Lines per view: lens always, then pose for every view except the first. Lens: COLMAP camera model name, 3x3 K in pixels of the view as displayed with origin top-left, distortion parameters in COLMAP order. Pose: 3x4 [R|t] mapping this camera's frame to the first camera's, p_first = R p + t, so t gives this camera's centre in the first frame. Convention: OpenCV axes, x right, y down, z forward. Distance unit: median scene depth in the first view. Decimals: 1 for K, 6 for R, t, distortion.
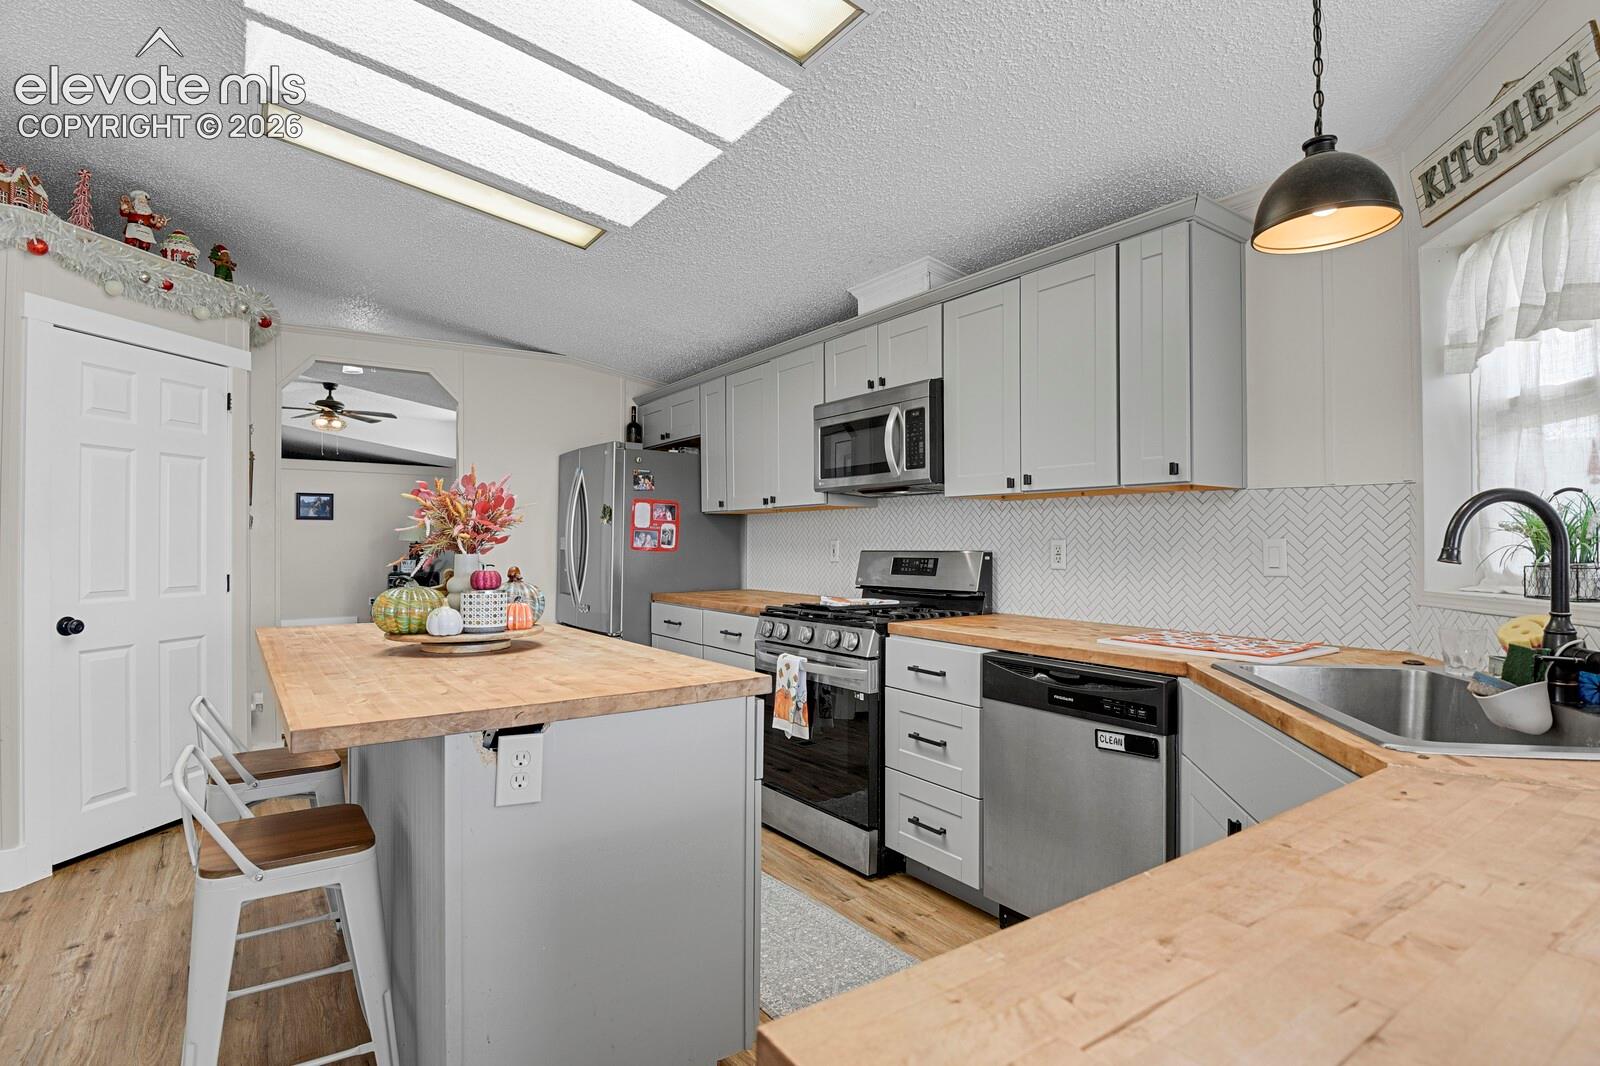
lens RADIAL K [[784.7, 0, 816.3], [0, 784.7, 538.9], [0, 0, 1]] dist [-0.024917, -0.003456]
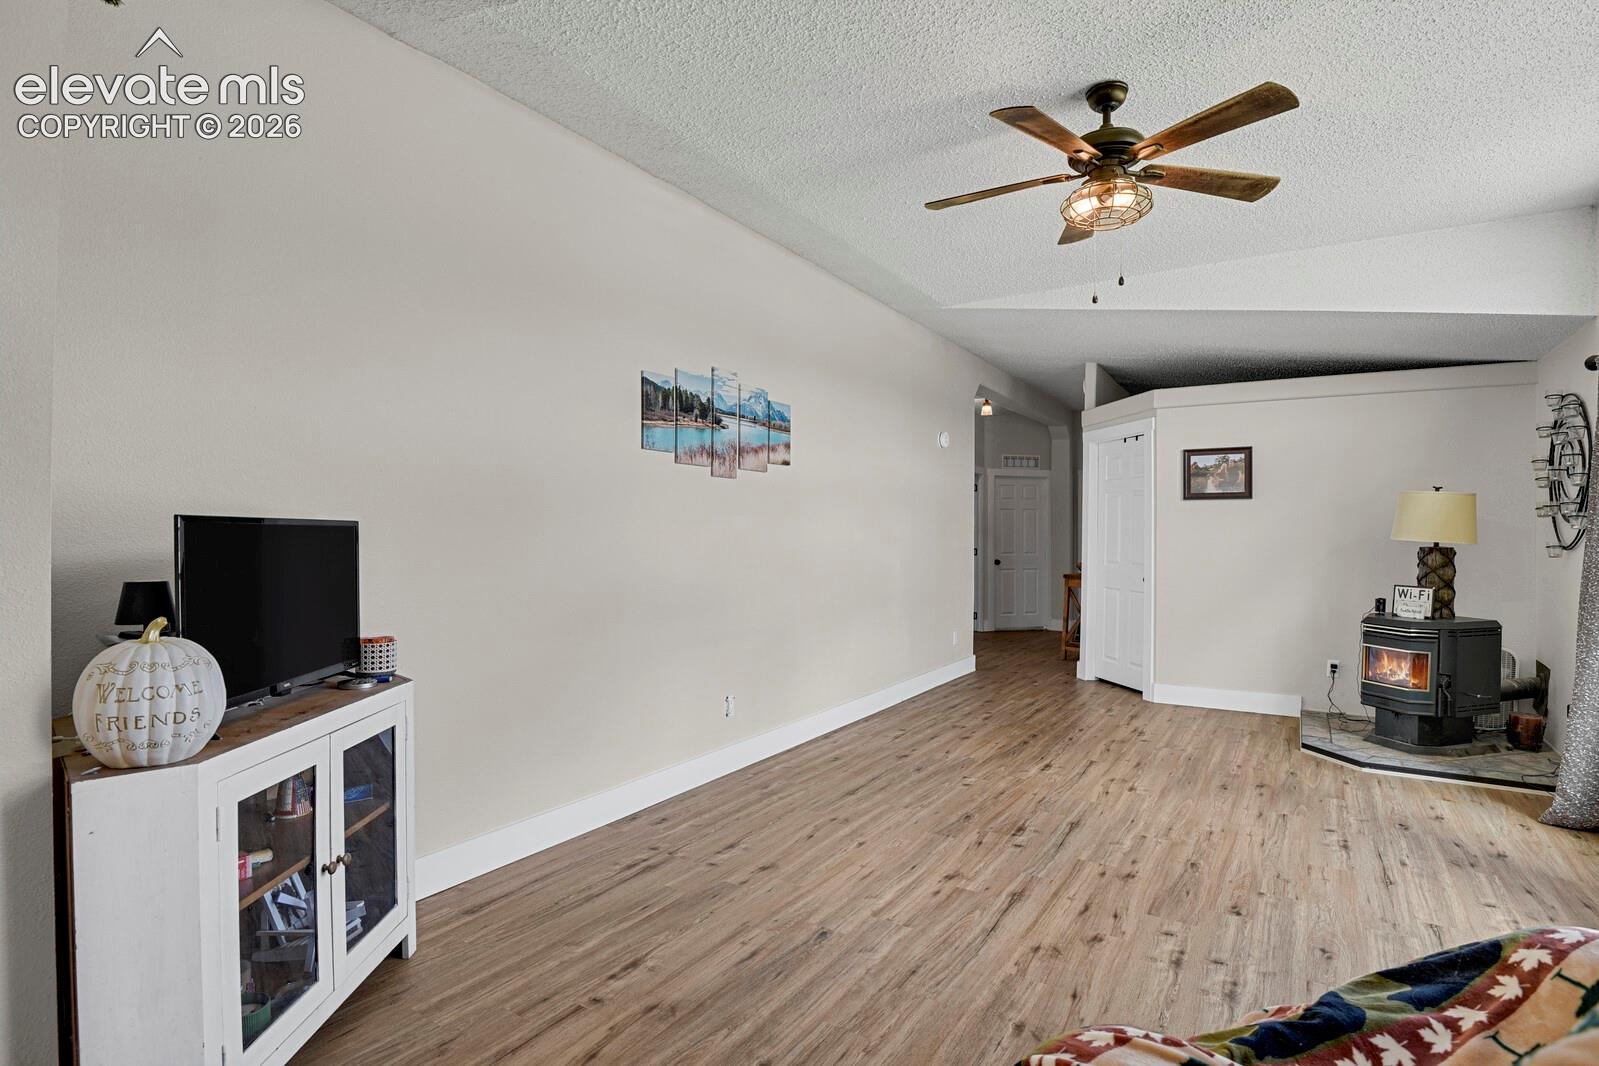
lens RADIAL K [[784.3, 0, 810.4], [0, 784.3, 534.1], [0, 0, 1]] dist [-0.024917, -0.003456]
pose [[0.367228, -0.001045, -0.930130, -0.873564], [0.001618, 0.999999, -0.000484, -0.006003], [0.930129, -0.001327, 0.367229, 1.852452]]
